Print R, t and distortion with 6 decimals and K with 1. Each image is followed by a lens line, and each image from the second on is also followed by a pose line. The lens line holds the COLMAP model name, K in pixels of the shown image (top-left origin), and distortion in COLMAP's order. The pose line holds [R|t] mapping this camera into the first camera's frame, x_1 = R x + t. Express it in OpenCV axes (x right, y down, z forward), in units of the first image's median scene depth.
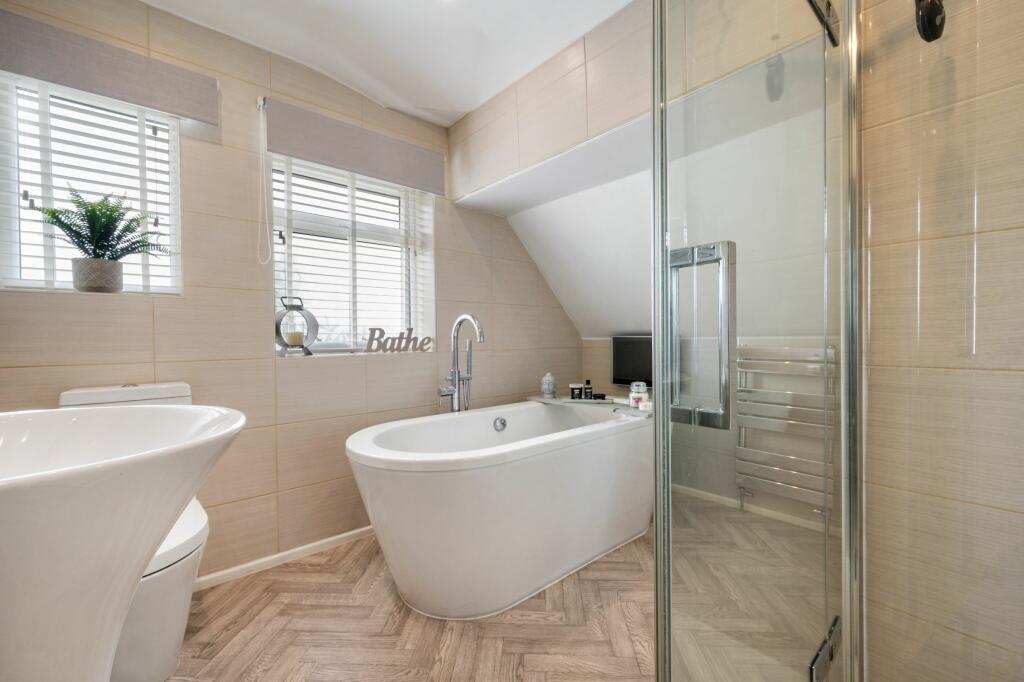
lens RADIAL K [[423.0, 0, 518.2], [0, 423.0, 343.4], [0, 0, 1]] dist [0.001621, 0.000132]
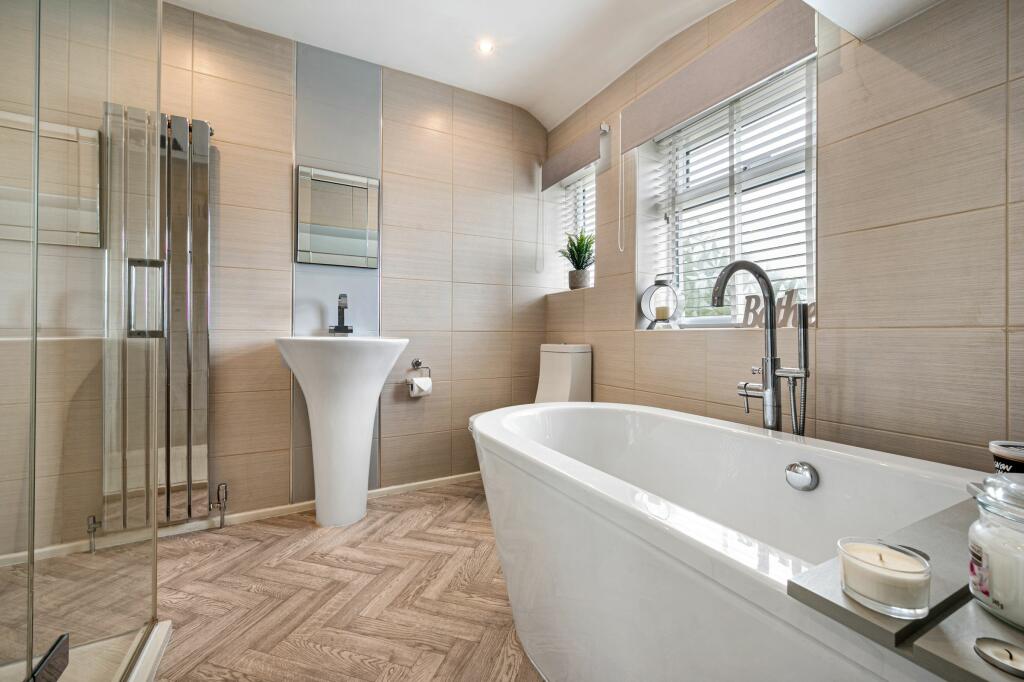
lens RADIAL K [[423.0, 0, 518.2], [0, 423.0, 343.4], [0, 0, 1]] dist [0.001621, 0.000132]
pose [[-0.230798, 0.022550, -0.972740, 0.519439], [-0.019532, 0.999423, 0.027803, 0.037486], [0.972806, 0.025416, -0.230224, 0.843845]]
